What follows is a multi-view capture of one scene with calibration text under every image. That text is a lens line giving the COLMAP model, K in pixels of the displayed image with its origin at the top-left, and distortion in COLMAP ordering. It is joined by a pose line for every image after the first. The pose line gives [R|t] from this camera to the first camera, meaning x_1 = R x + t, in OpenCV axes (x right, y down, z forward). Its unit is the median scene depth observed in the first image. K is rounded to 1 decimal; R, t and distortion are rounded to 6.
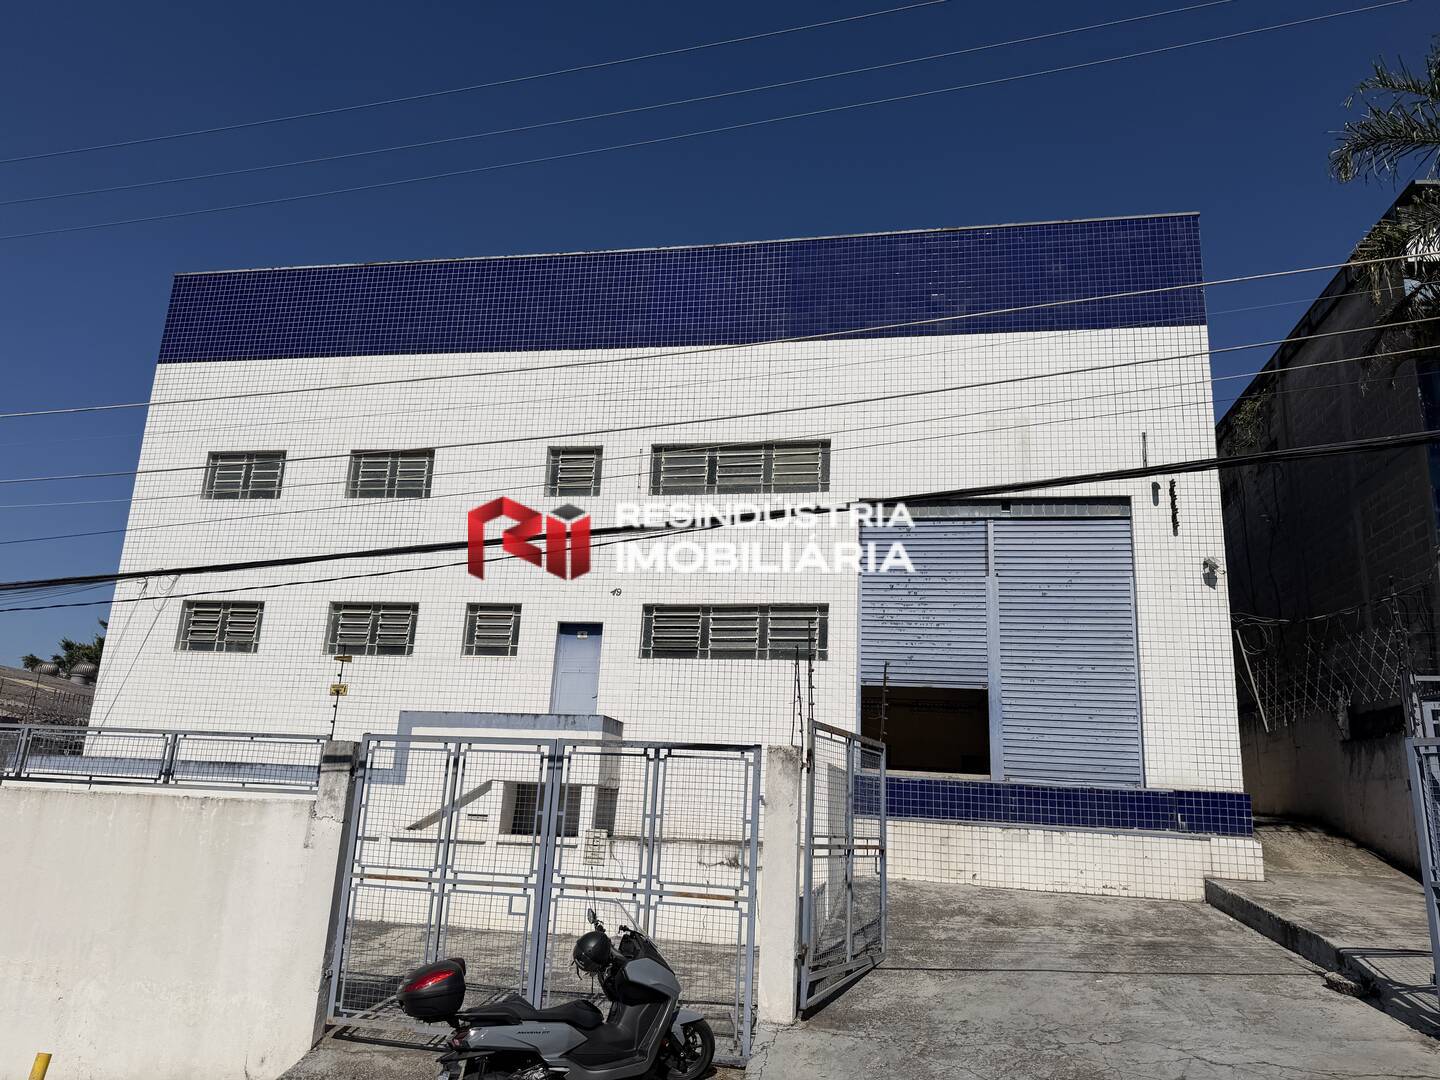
lens RADIAL K [[1010.8, 0, 712.9], [0, 1010.8, 535.7], [0, 0, 1]] dist [0.187603, -0.302739]
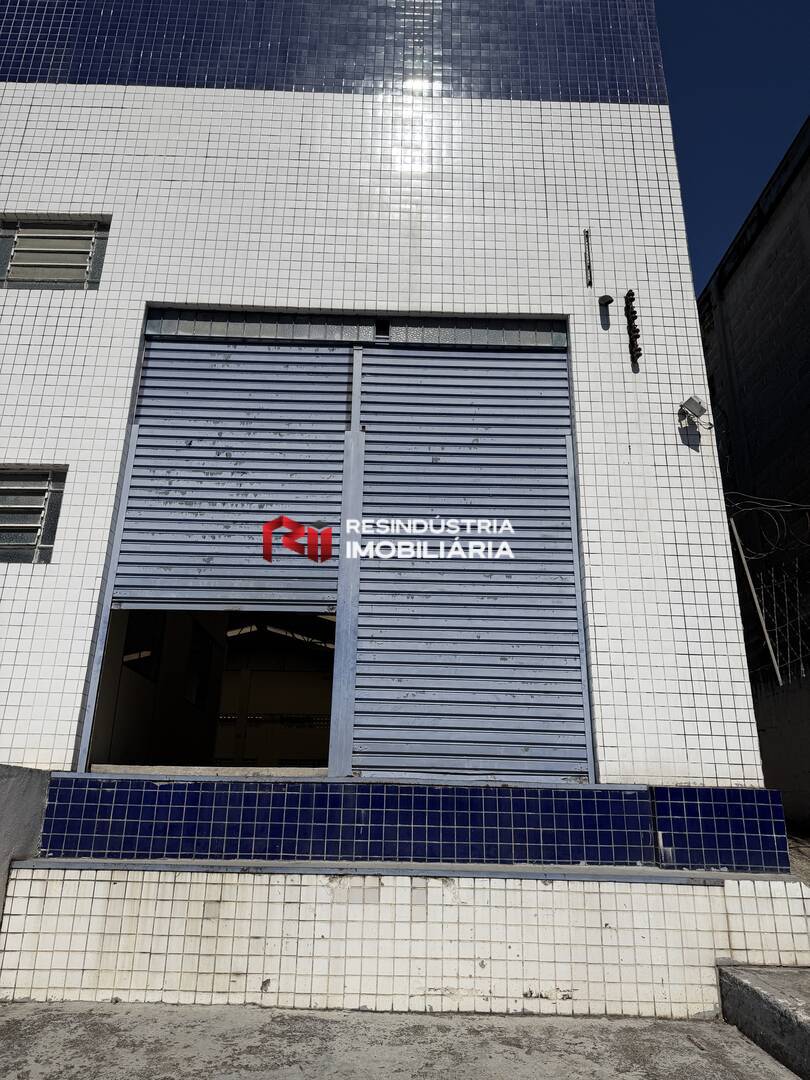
lens RADIAL K [[760.8, 0, 382.4], [0, 760.8, 538.3], [0, 0, 1]] dist [0.100096, -0.137704]
pose [[0.981888, 0.042397, 0.184656, 0.224481], [-0.024147, 0.994696, -0.099985, 0.157196], [-0.187915, 0.093715, 0.977704, 0.610190]]
